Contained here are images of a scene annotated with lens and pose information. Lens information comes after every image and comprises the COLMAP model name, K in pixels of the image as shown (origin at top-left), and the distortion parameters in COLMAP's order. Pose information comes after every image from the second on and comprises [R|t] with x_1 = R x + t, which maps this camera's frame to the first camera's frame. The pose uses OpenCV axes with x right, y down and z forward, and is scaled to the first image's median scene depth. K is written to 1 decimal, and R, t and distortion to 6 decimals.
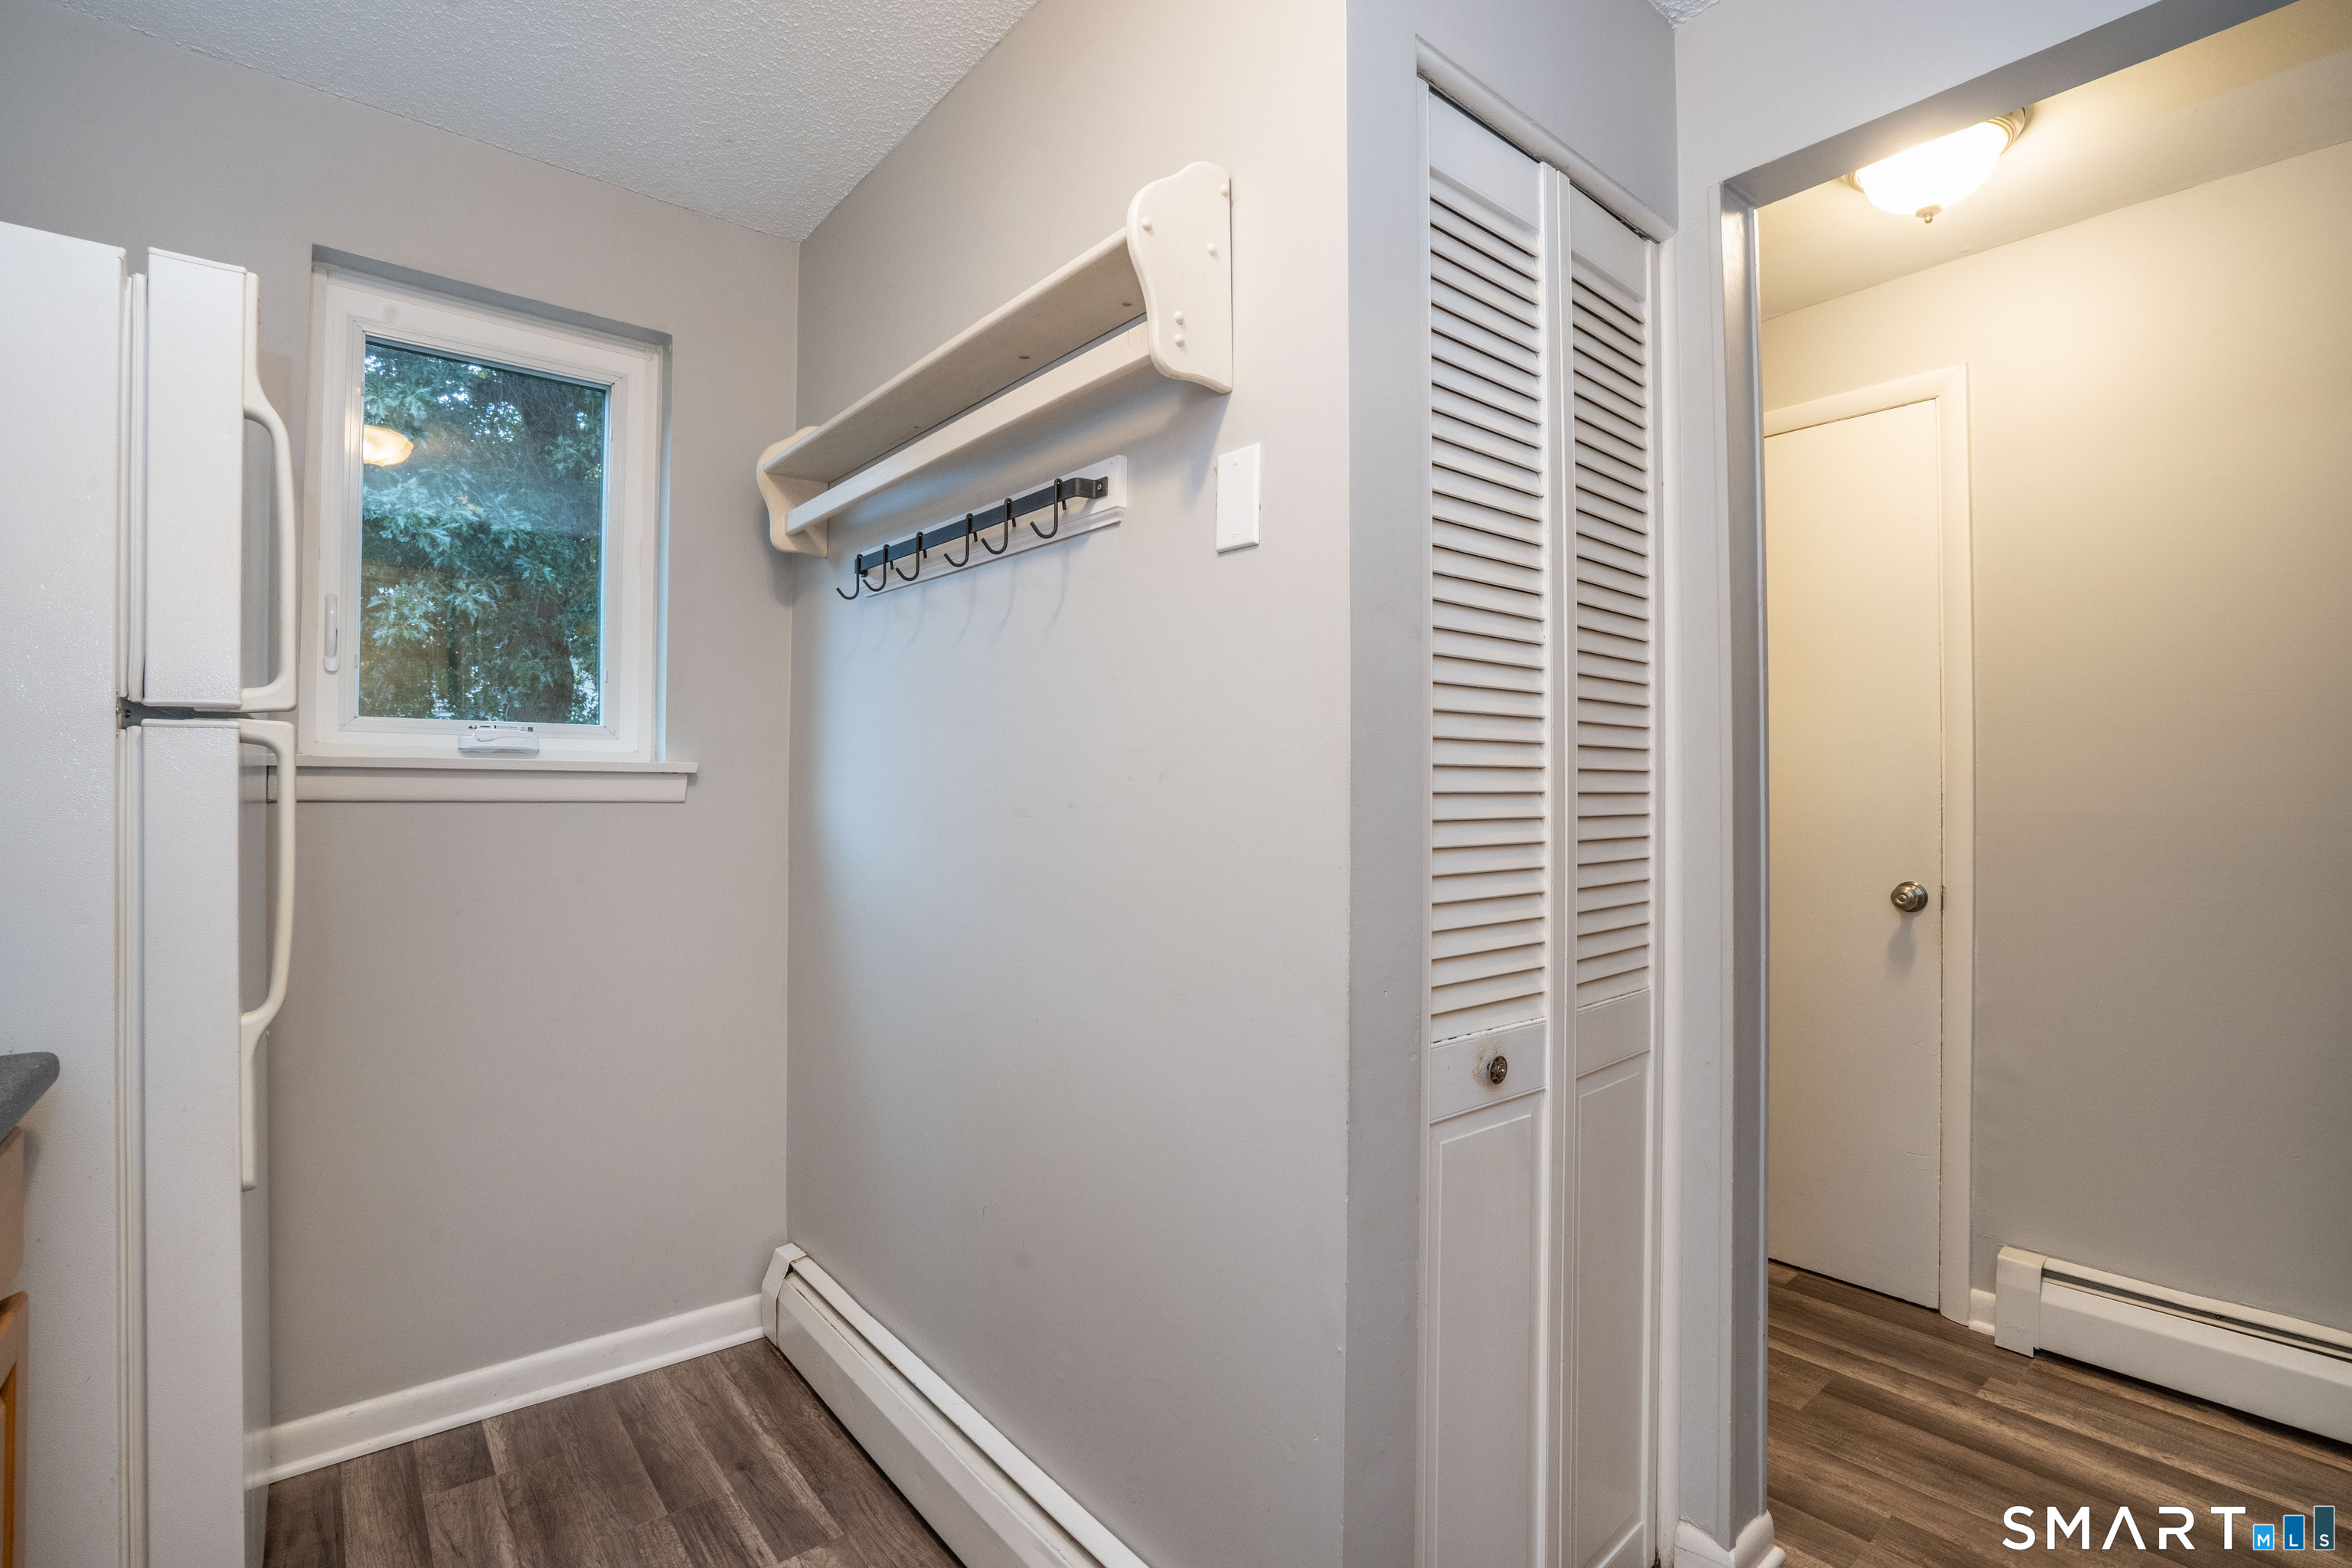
lens RADIAL K [[1080.6, 0, 1176.0], [0, 1080.6, 784.0], [0, 0, 1]] dist [-0.051213, 0.016725]
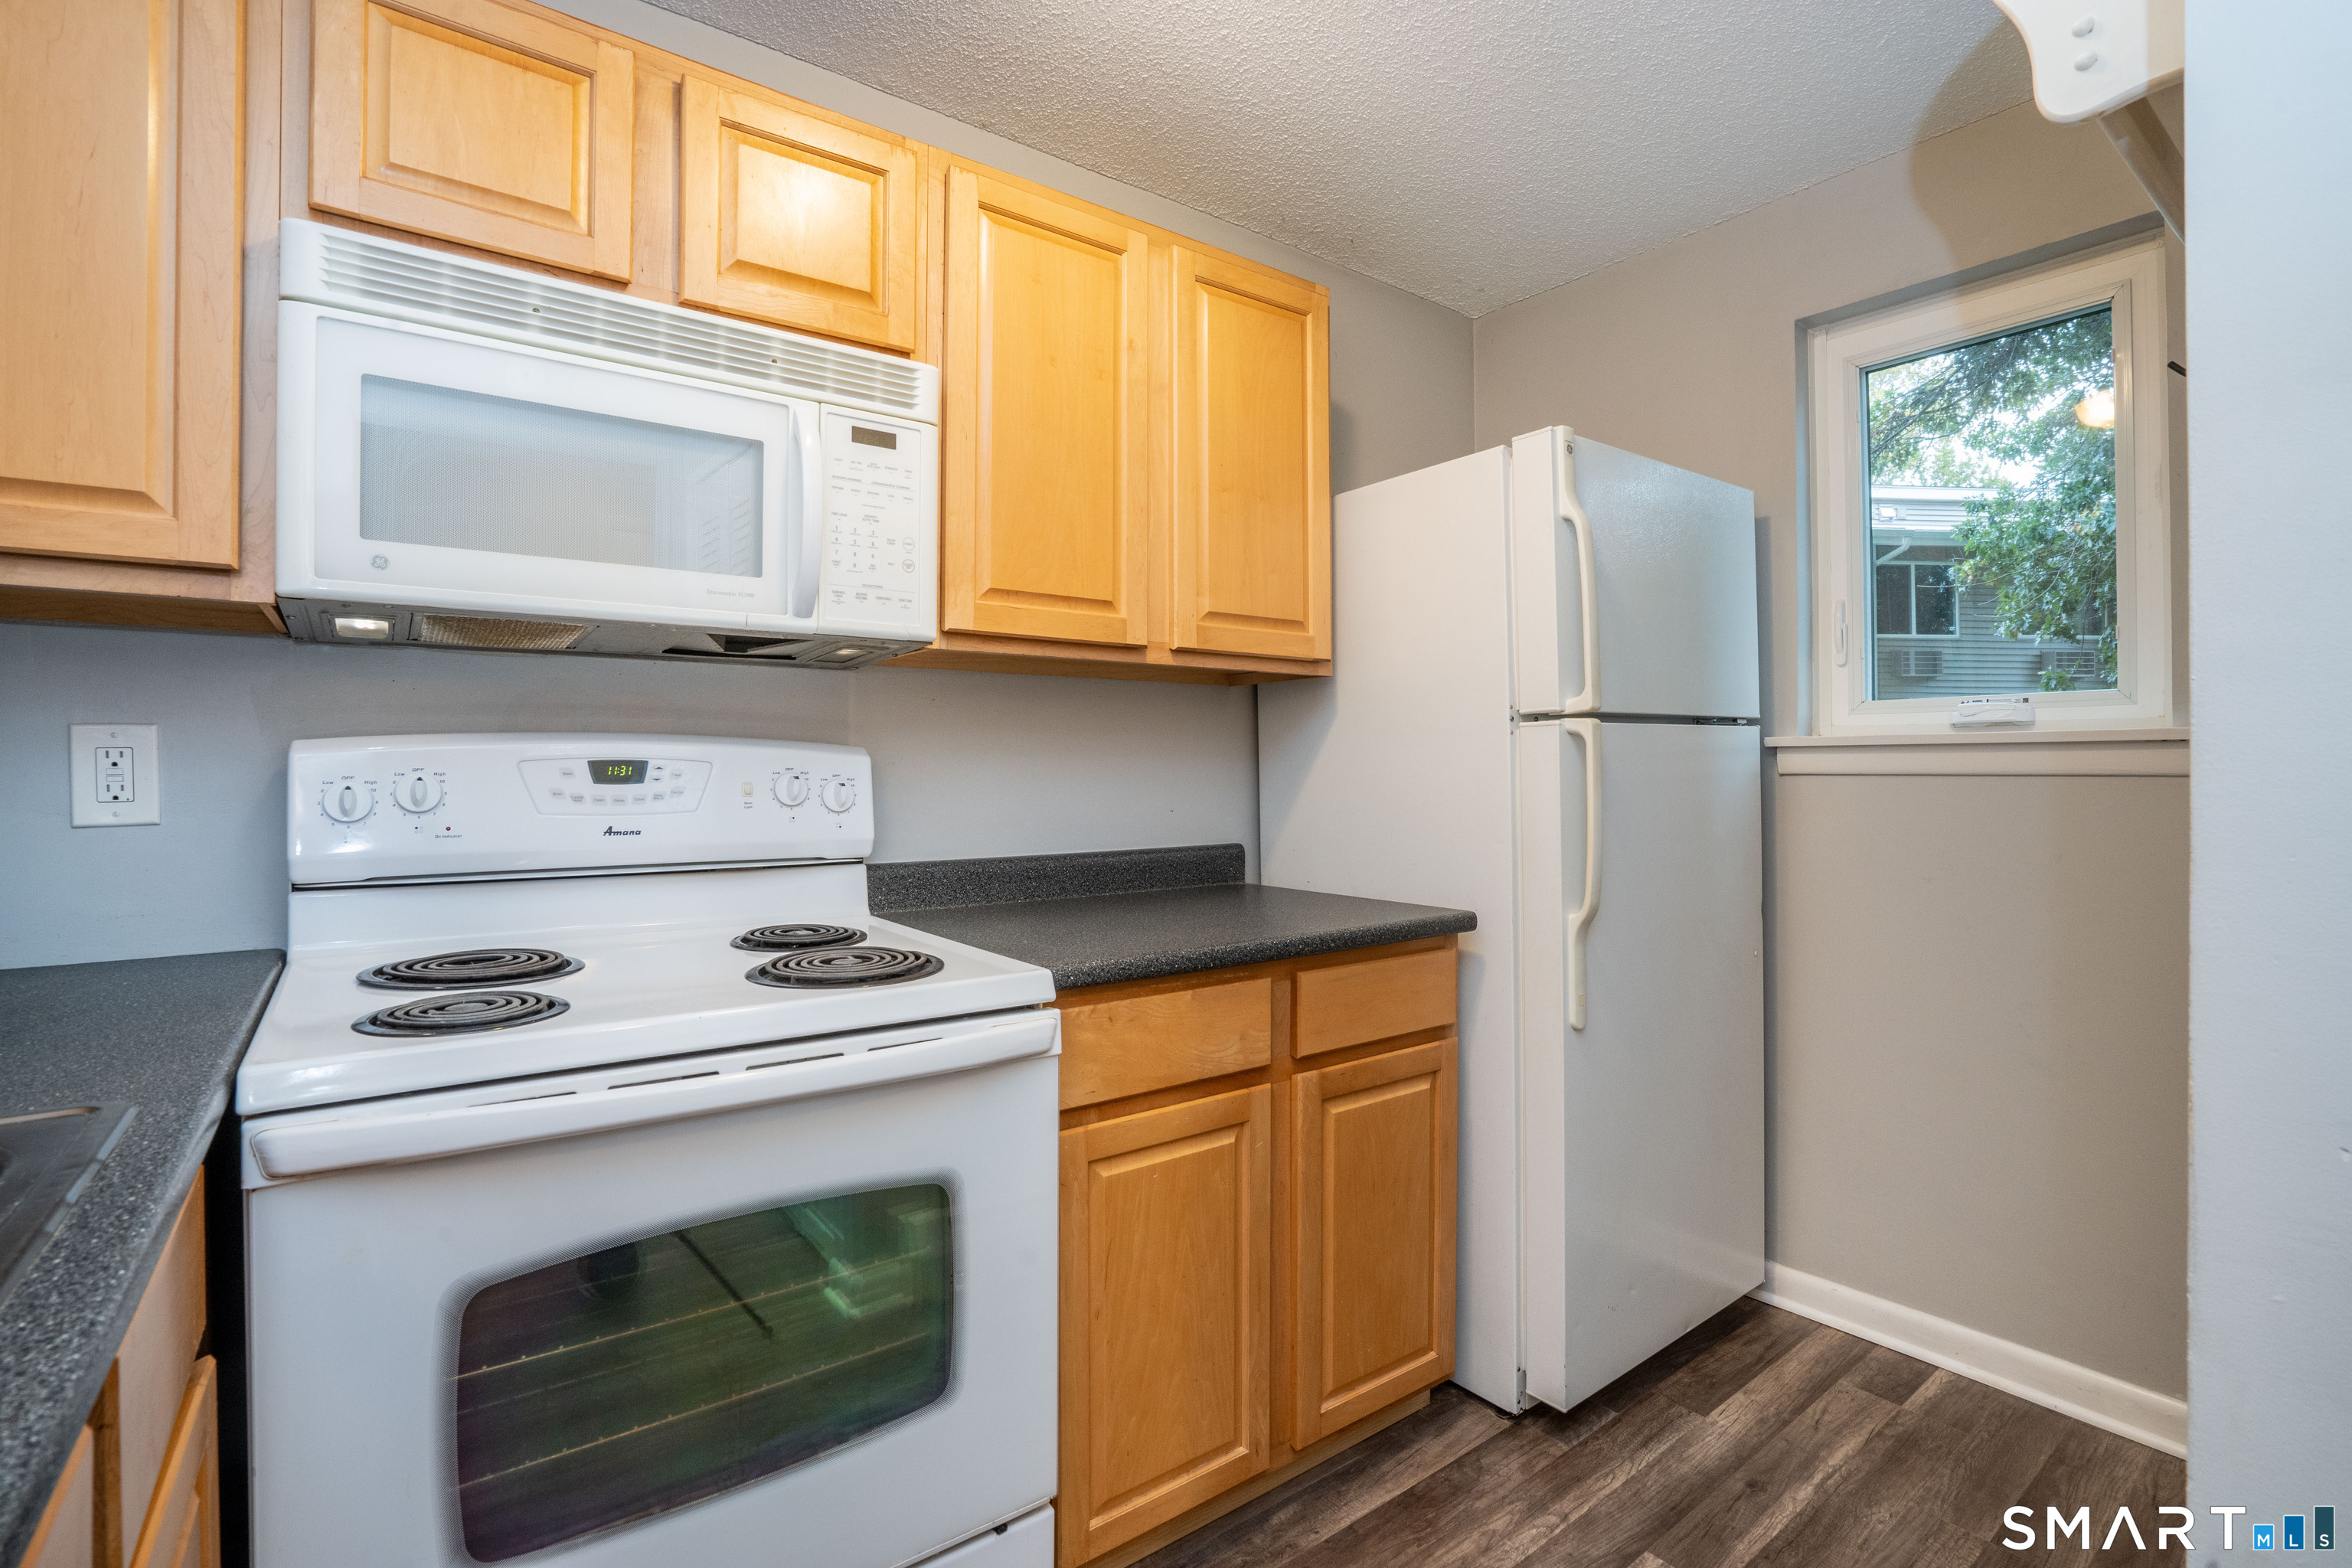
lens RADIAL K [[1080.6, 0, 1176.0], [0, 1080.6, 784.0], [0, 0, 1]] dist [-0.051213, 0.016725]
pose [[-0.044782, 0.007503, -0.998969, 0.669475], [0.012913, 0.999893, 0.006931, 0.013735], [0.998913, -0.012590, -0.044874, 0.478275]]
